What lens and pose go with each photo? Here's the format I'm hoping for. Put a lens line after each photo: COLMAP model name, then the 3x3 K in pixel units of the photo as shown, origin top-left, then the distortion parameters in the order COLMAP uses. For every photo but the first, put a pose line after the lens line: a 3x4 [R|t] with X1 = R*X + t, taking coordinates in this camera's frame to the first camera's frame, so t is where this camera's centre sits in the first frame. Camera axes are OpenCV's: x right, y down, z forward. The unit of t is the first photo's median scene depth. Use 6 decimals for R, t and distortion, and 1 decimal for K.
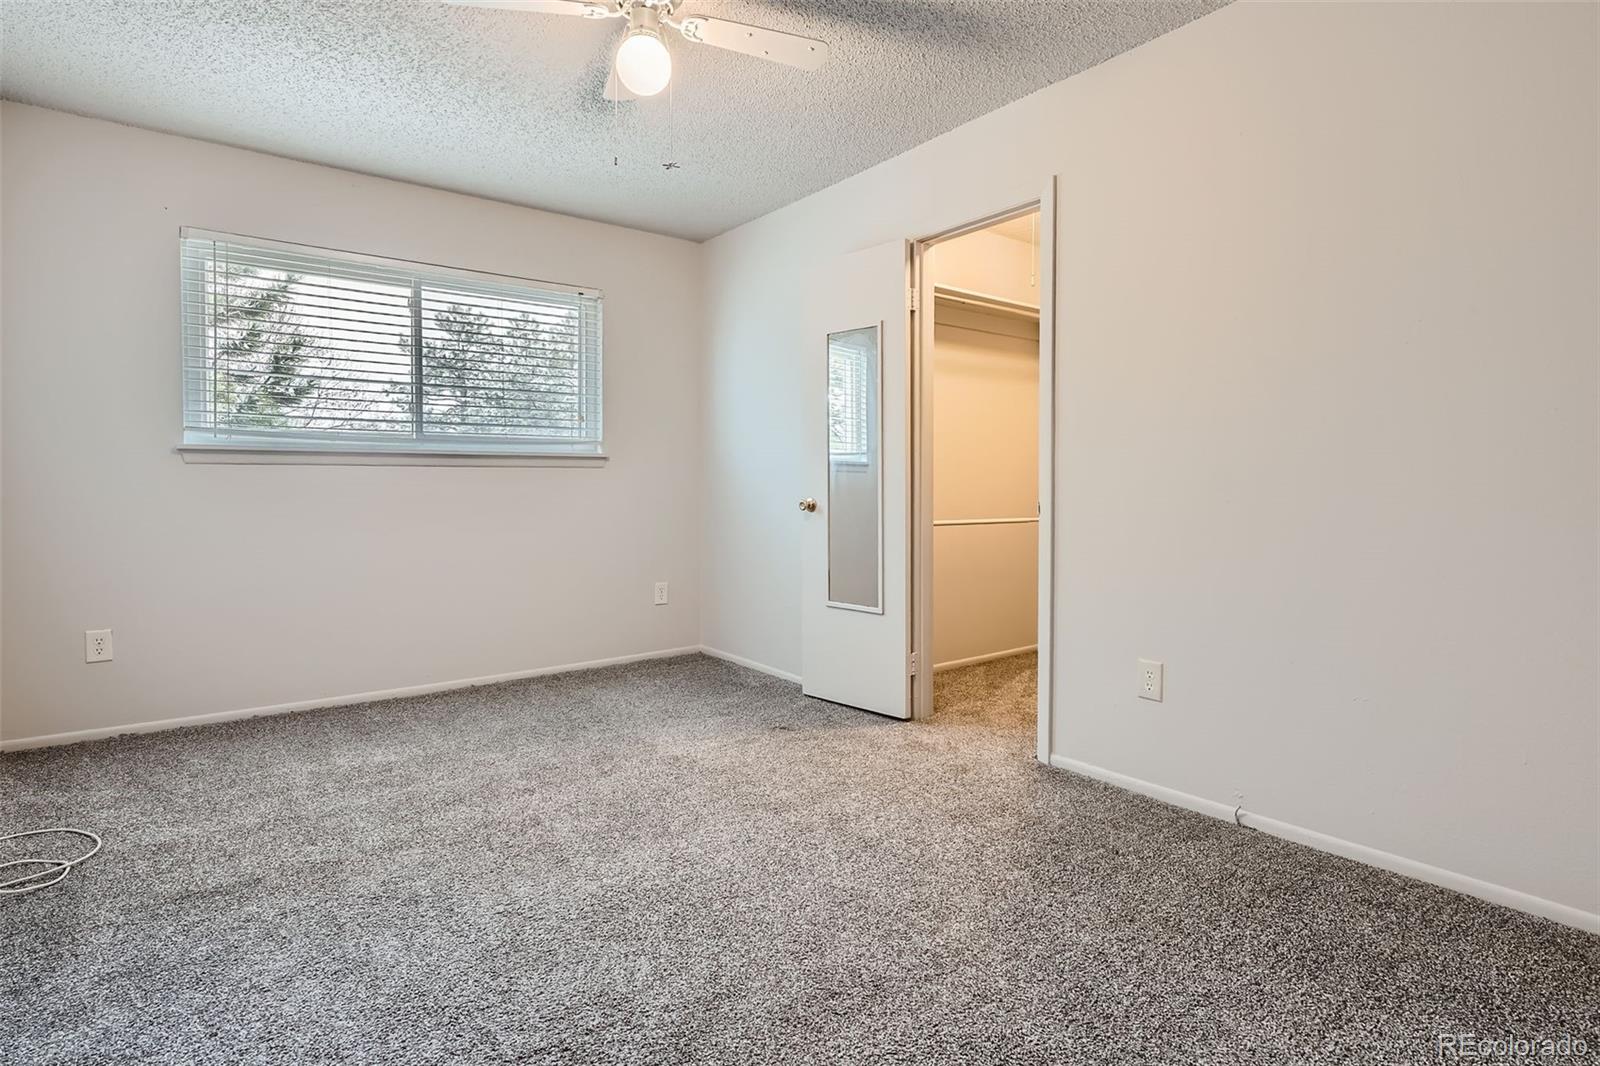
lens RADIAL K [[785.0, 0, 800.0], [0, 785.0, 533.0], [0, 0, 1]] dist [0.000599, 0.000066]
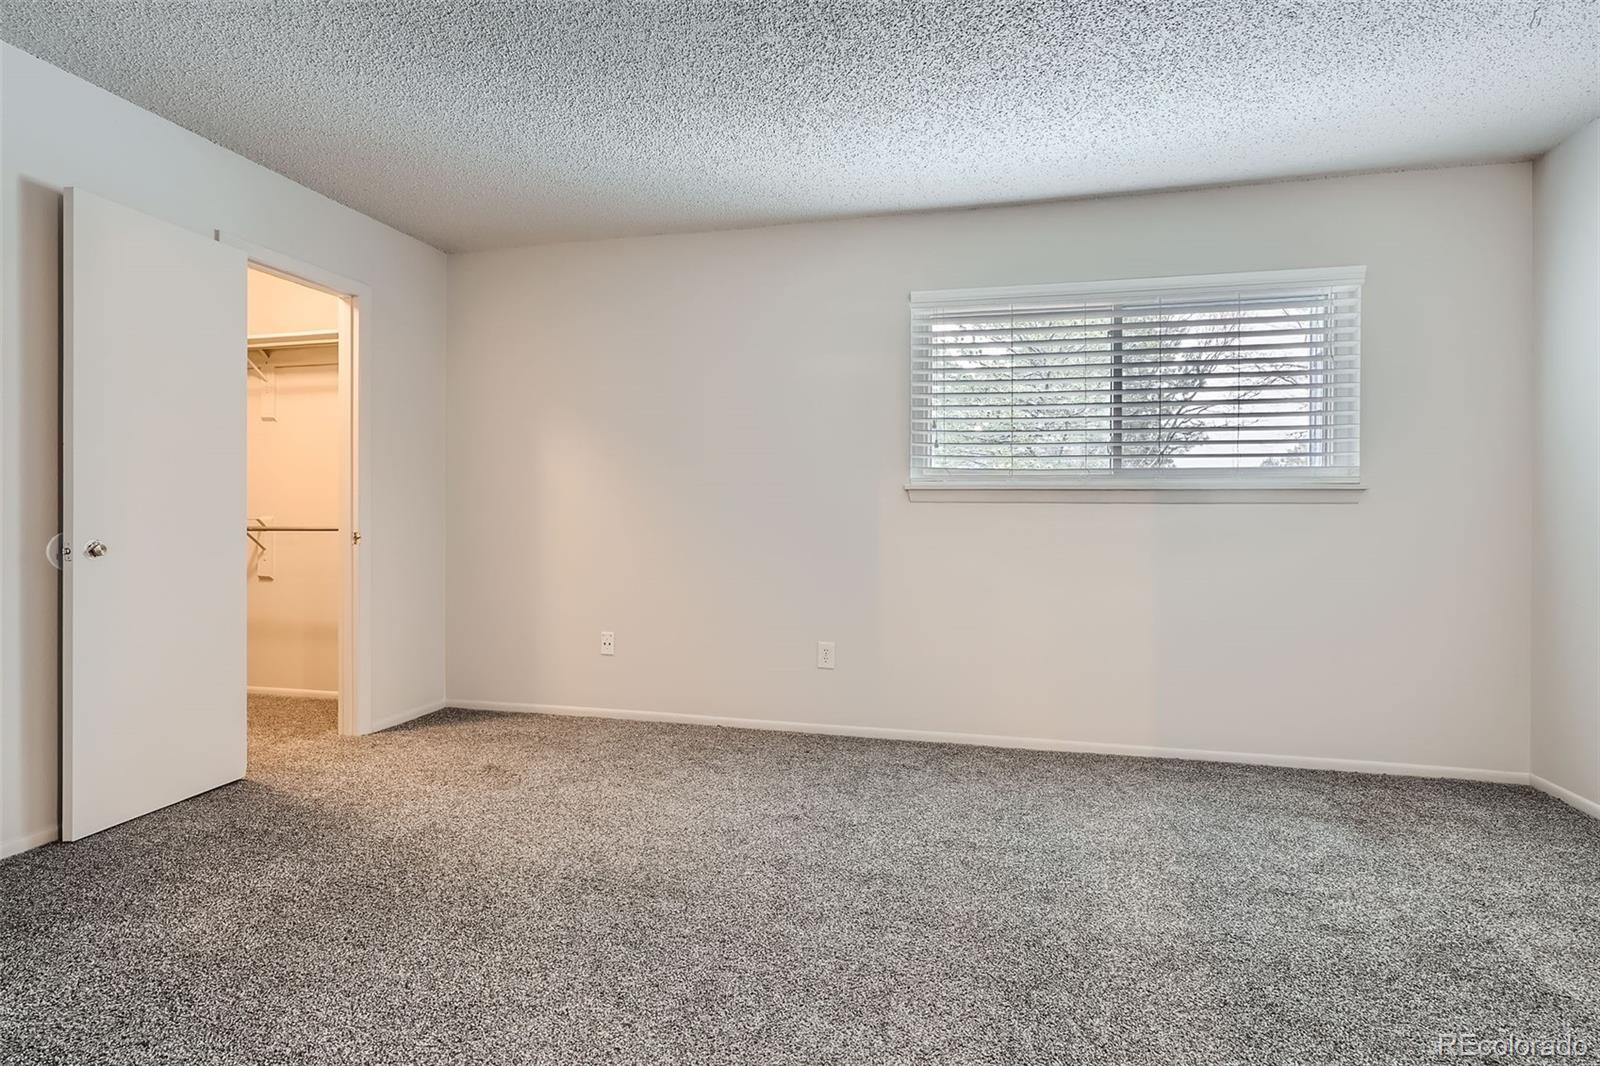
lens RADIAL K [[871.4, 0, 800.0], [0, 871.4, 533.0], [0, 0, 1]] dist [-0.000273, -0.000109]
pose [[0.608696, 0.009208, -0.793350, 0.166172], [-0.051439, 0.998287, -0.027880, -0.006714], [0.791734, 0.057780, 0.608127, 0.138977]]
